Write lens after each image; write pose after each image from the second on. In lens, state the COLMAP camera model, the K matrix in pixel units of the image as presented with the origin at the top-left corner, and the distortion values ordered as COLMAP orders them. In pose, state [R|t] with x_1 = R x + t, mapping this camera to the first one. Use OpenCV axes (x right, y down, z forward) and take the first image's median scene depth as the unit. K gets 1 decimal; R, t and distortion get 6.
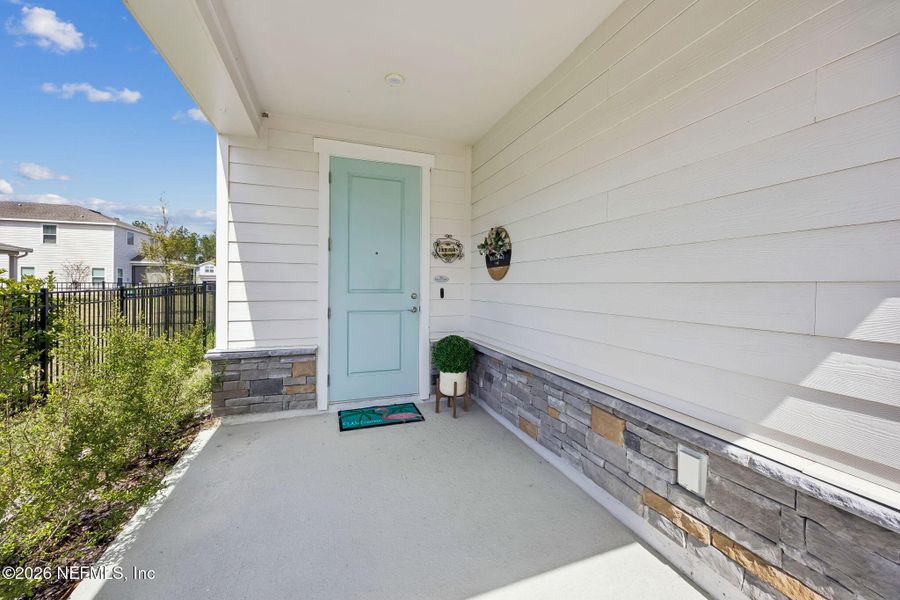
lens RADIAL K [[342.2, 0, 452.0], [0, 342.2, 294.7], [0, 0, 1]] dist [-0.000634, -0.000051]
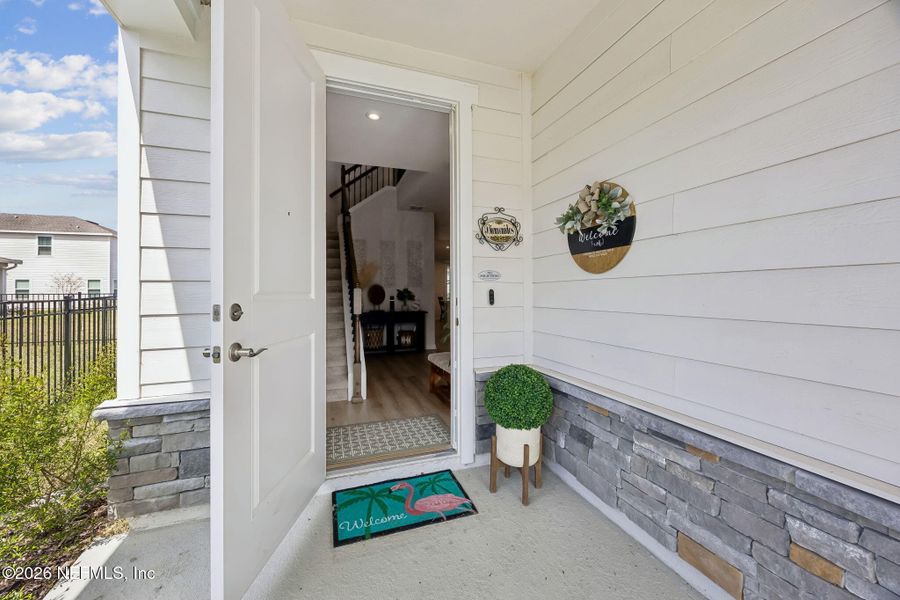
lens RADIAL K [[352.6, 0, 450.2], [0, 352.6, 293.7], [0, 0, 1]] dist [0.000726, 0.000073]
pose [[0.999789, -0.015043, -0.013975, -0.111248], [0.014734, 0.999651, -0.021947, 0.002741], [0.014300, 0.021737, 0.999661, 0.376531]]
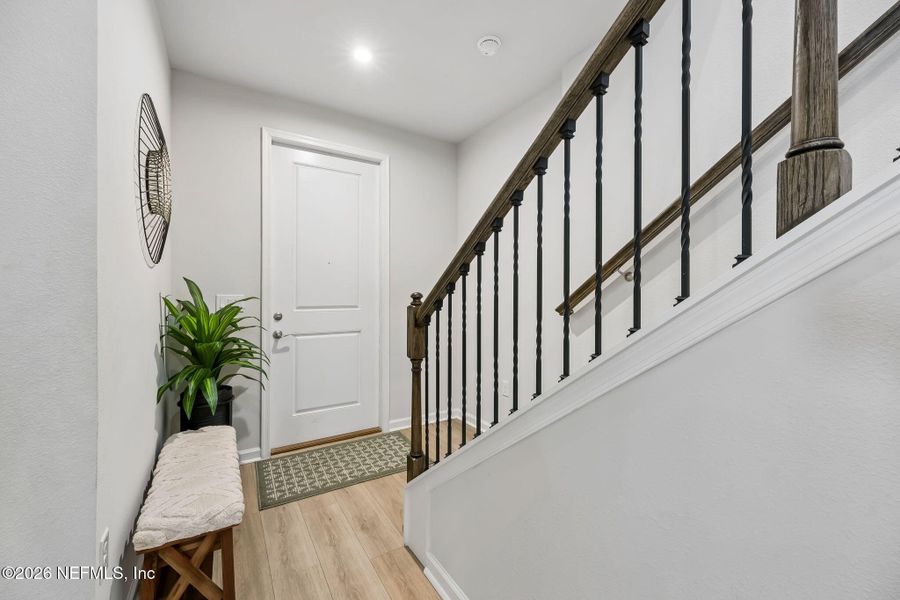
lens RADIAL K [[342.5, 0, 448.7], [0, 342.5, 302.9], [0, 0, 1]] dist [-0.002286, -0.000195]
pose [[-0.978193, -0.013231, -0.207277, -0.361237], [-0.017384, 0.999683, 0.018228, -0.051047], [0.206970, 0.021434, -0.978112, 2.019744]]
